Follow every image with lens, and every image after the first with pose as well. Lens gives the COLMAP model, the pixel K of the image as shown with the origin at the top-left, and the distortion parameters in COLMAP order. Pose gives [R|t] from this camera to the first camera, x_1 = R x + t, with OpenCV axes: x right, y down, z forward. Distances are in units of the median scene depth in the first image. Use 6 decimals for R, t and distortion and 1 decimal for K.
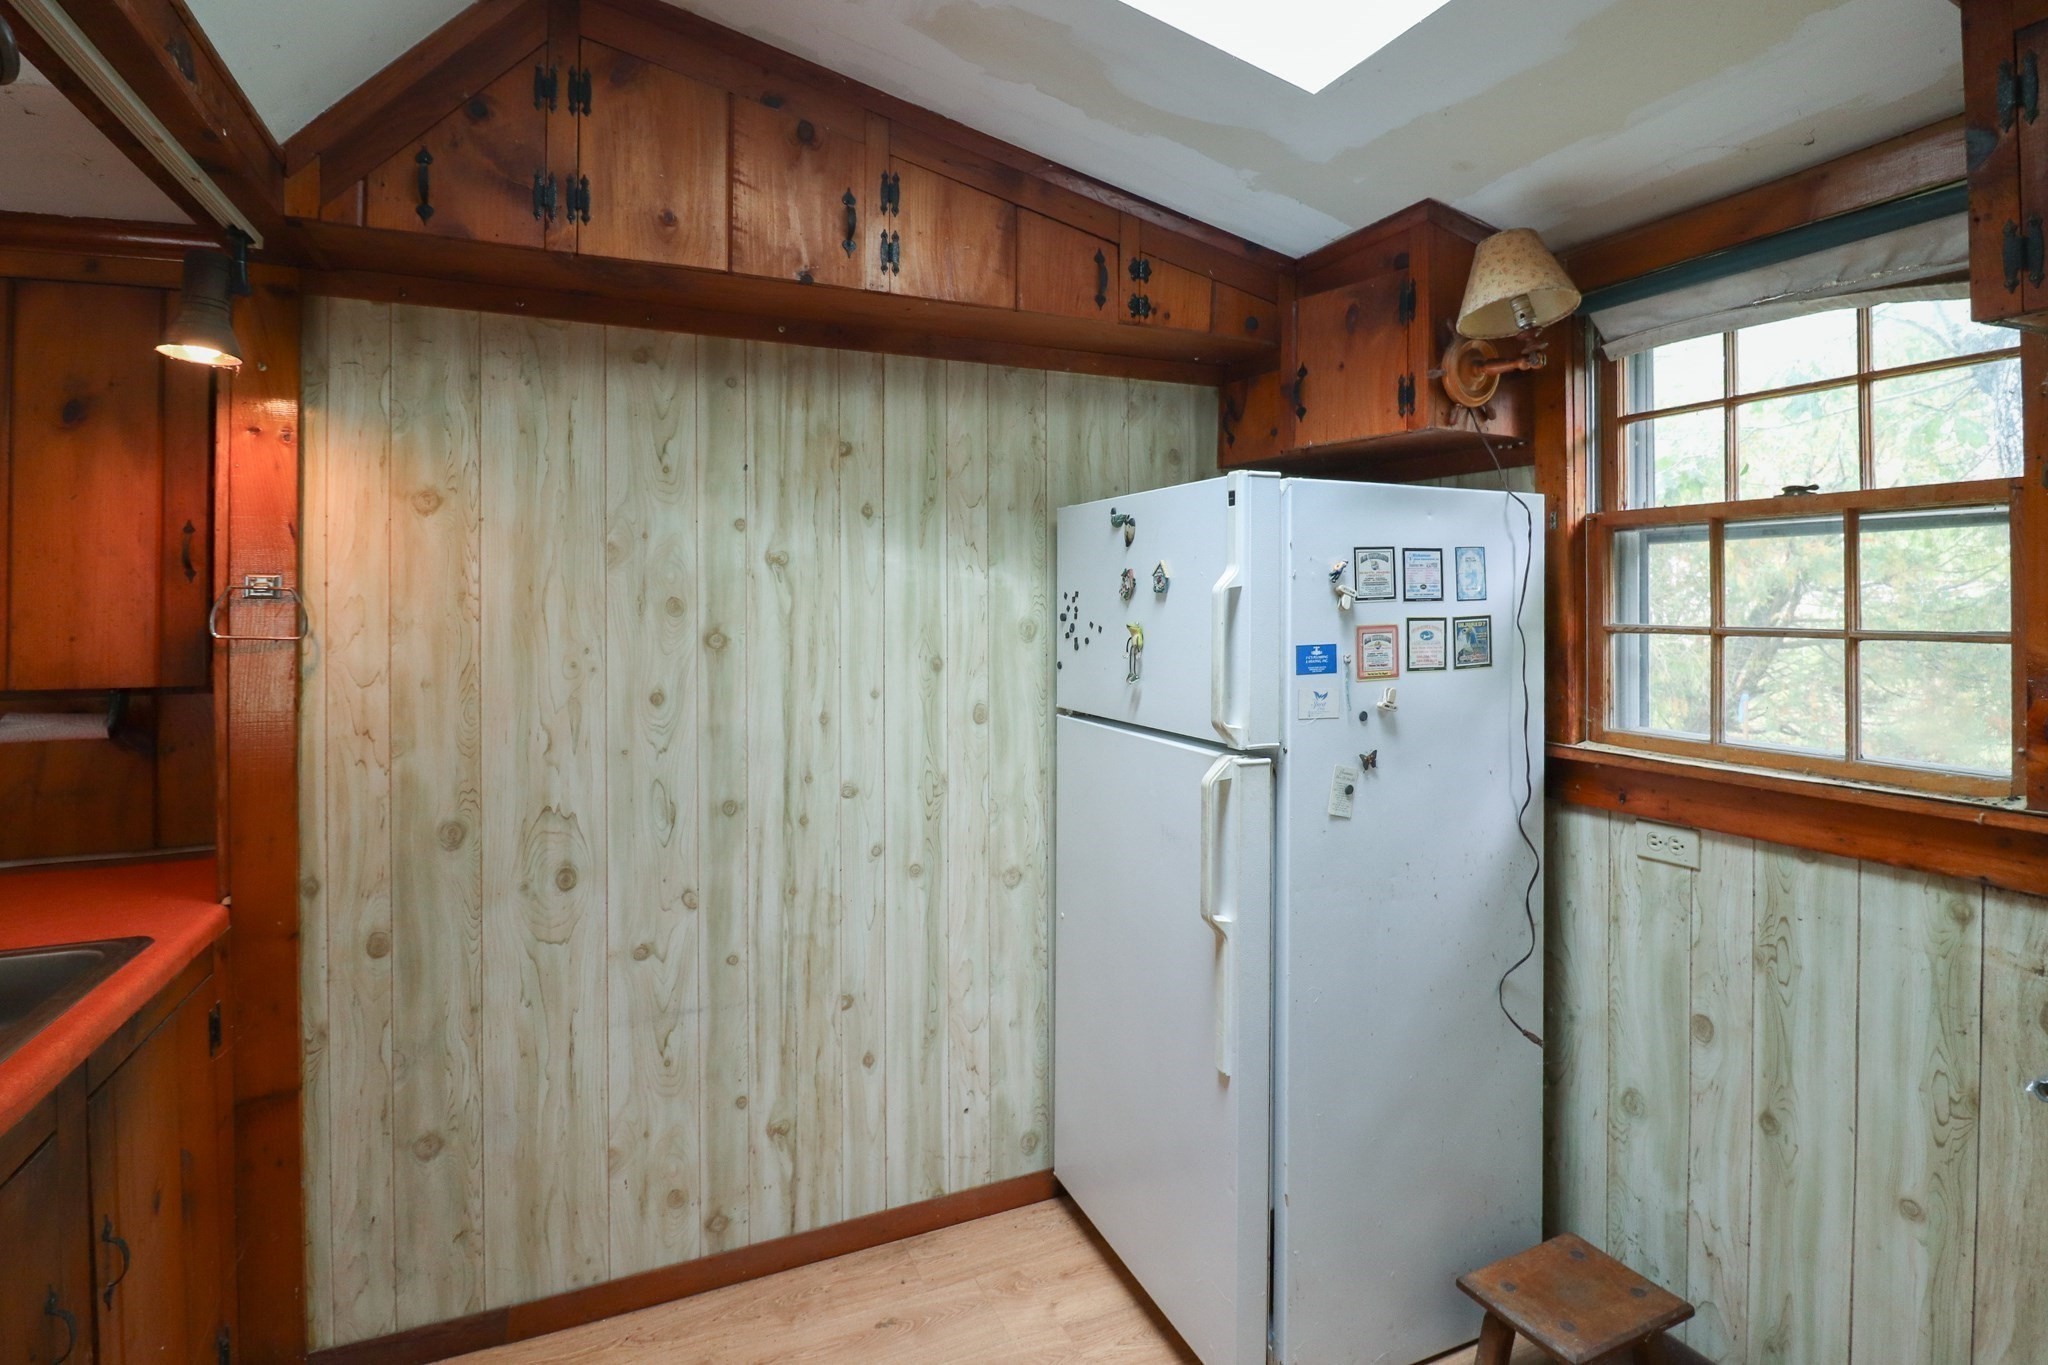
lens RADIAL K [[961.7, 0, 1021.0], [0, 961.7, 600.5], [0, 0, 1]] dist [0.001961, -0.010879]
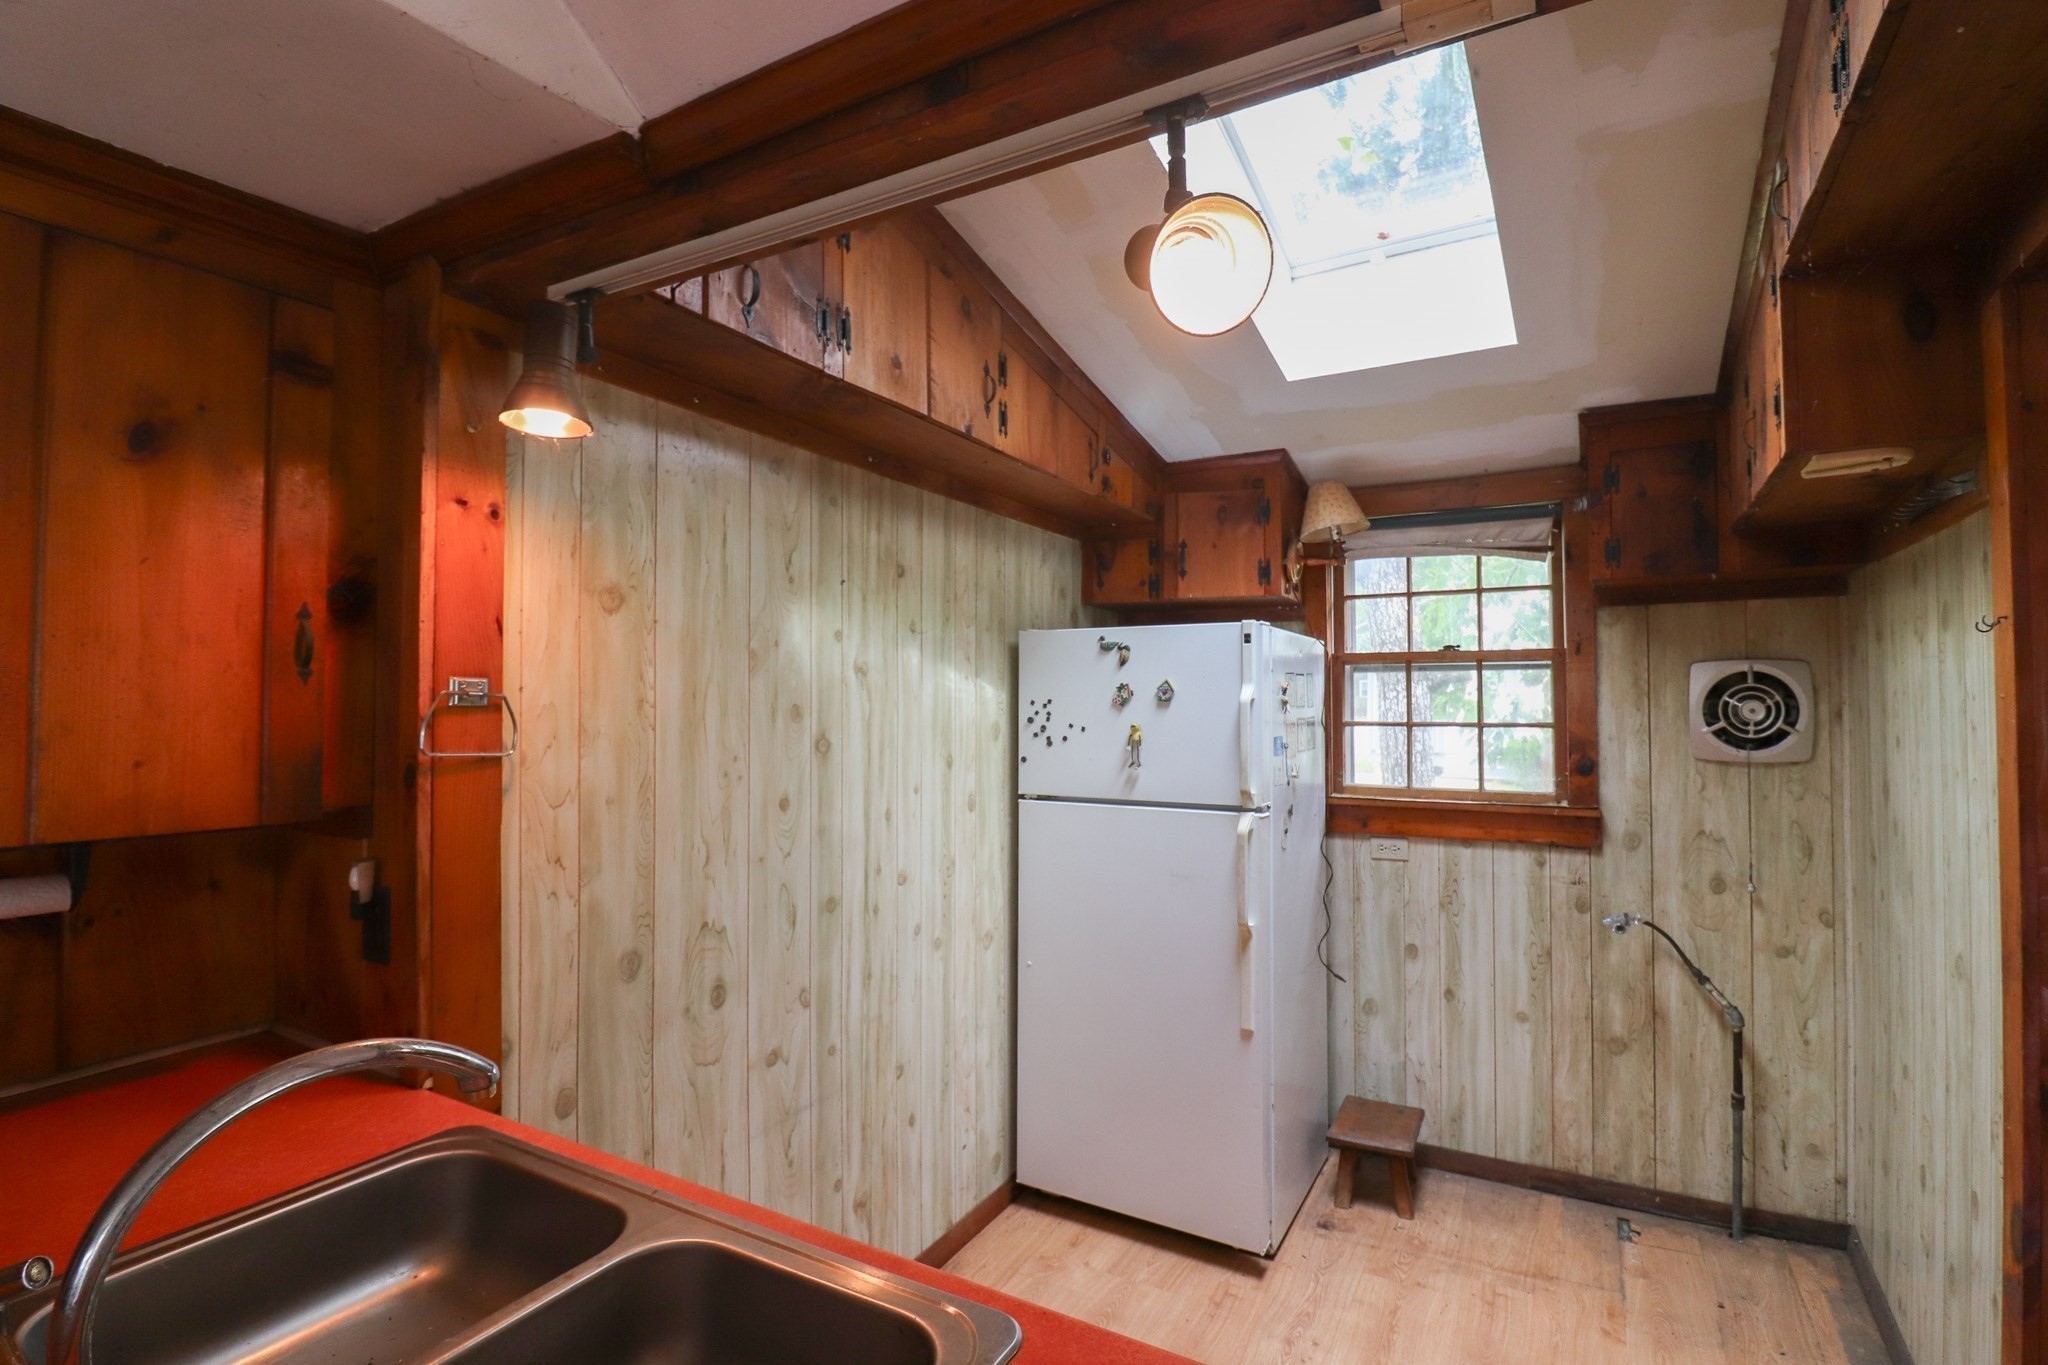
lens RADIAL K [[944.4, 0, 1016.5], [0, 944.4, 676.0], [0, 0, 1]] dist [-0.000302, -0.016836]
pose [[0.791619, 0.018813, 0.610726, -0.829766], [-0.002956, 0.999632, -0.026962, -0.007300], [-0.611008, 0.019538, 0.791383, 0.059649]]
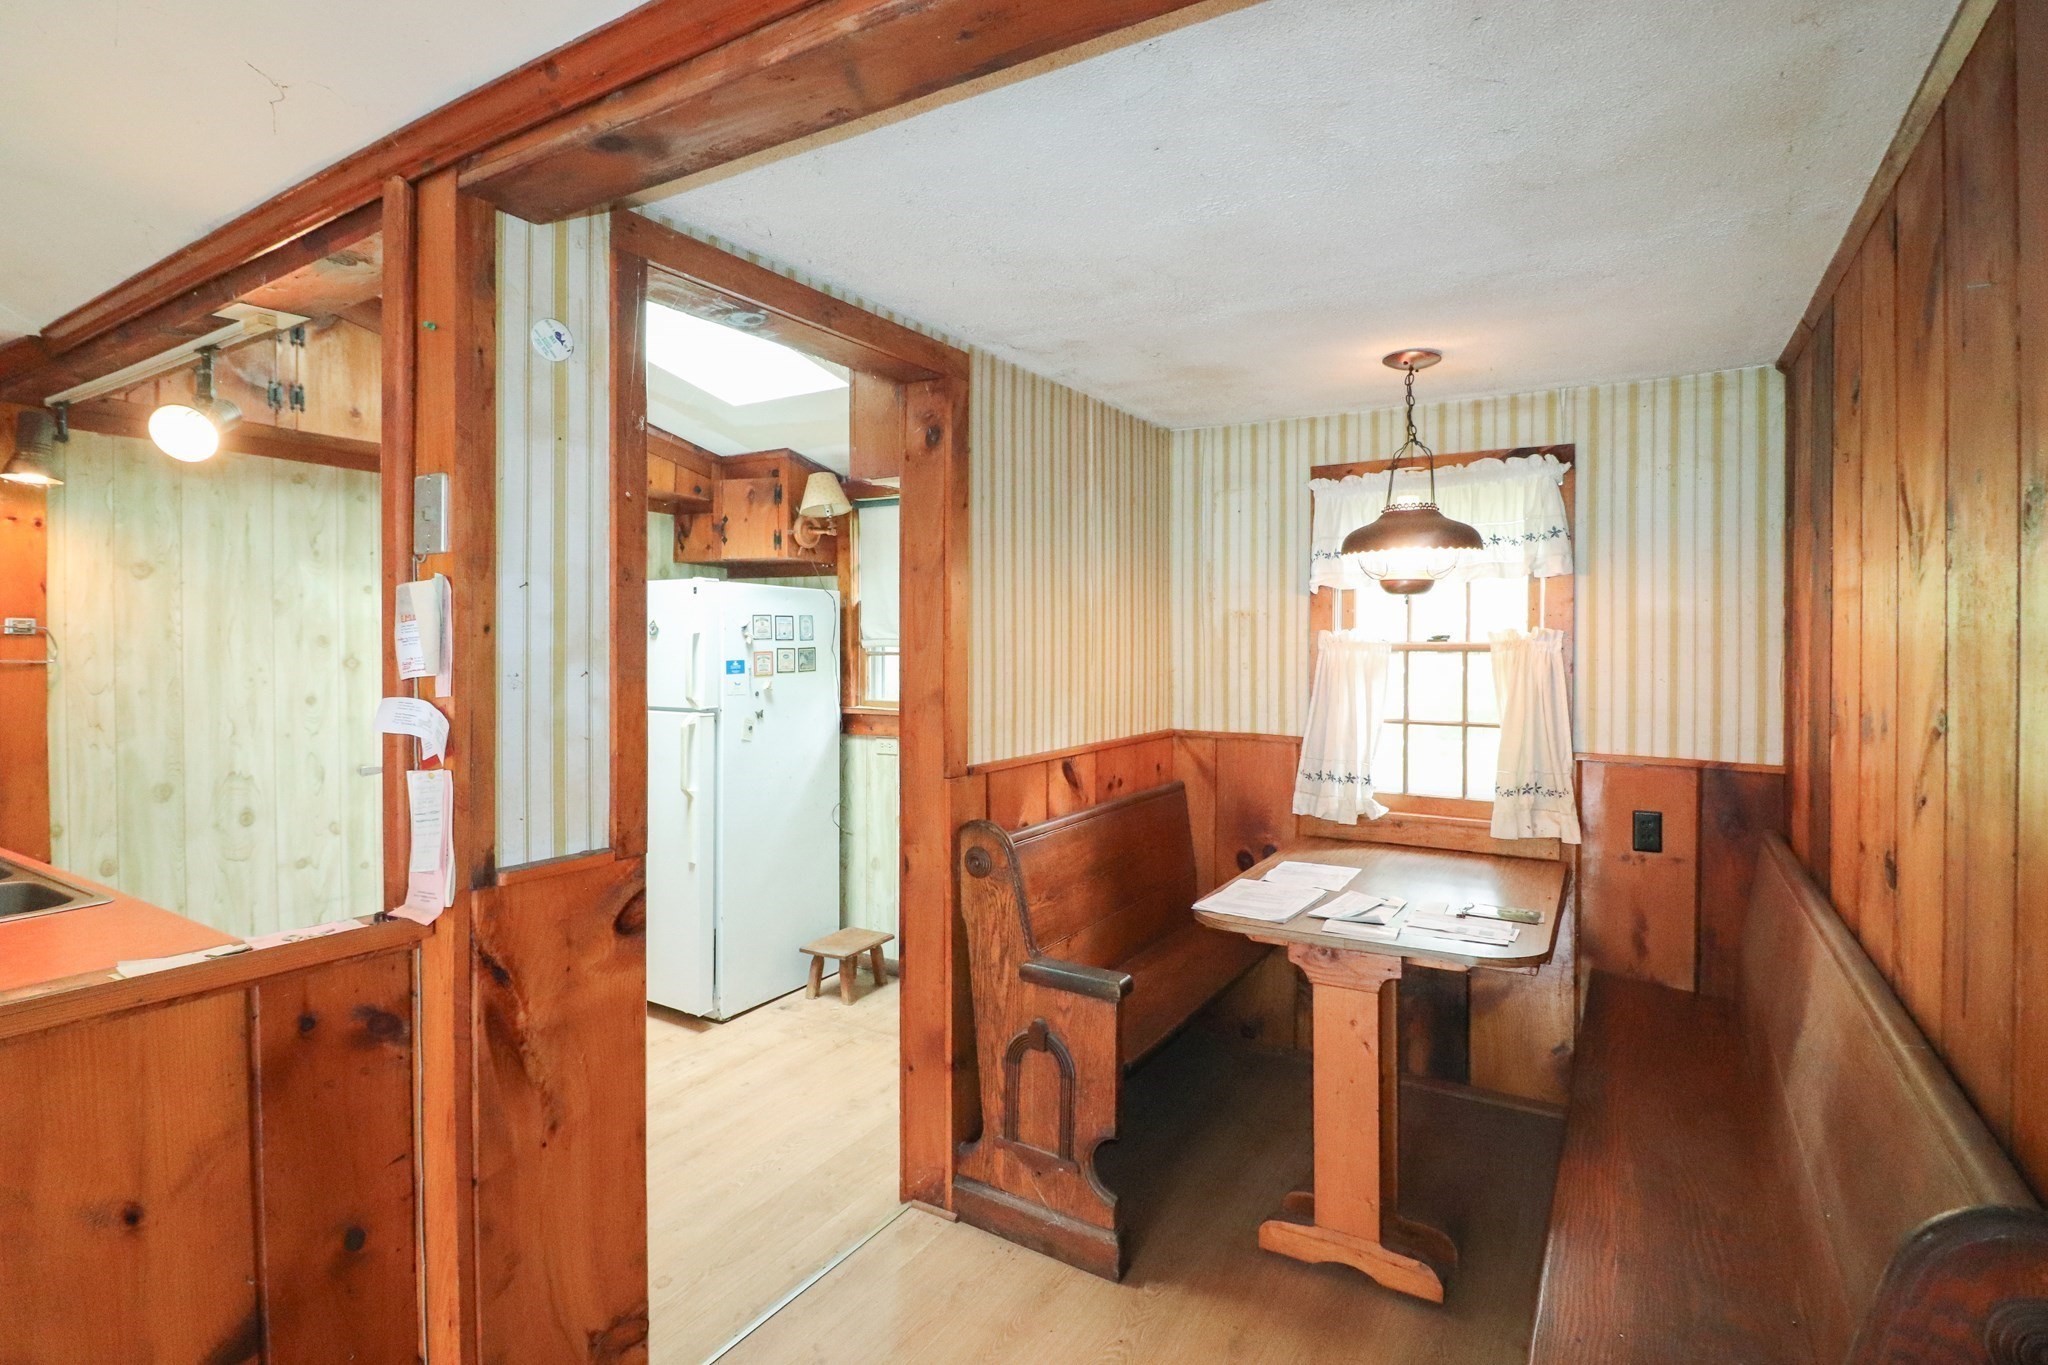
lens RADIAL K [[956.5, 0, 1051.2], [0, 956.5, 652.0], [0, 0, 1]] dist [0.000541, -0.011260]
pose [[0.800734, -0.002469, 0.599015, -0.356835], [-0.005111, 0.999927, 0.010953, 0.000699], [-0.598998, -0.011832, 0.800663, -0.990978]]
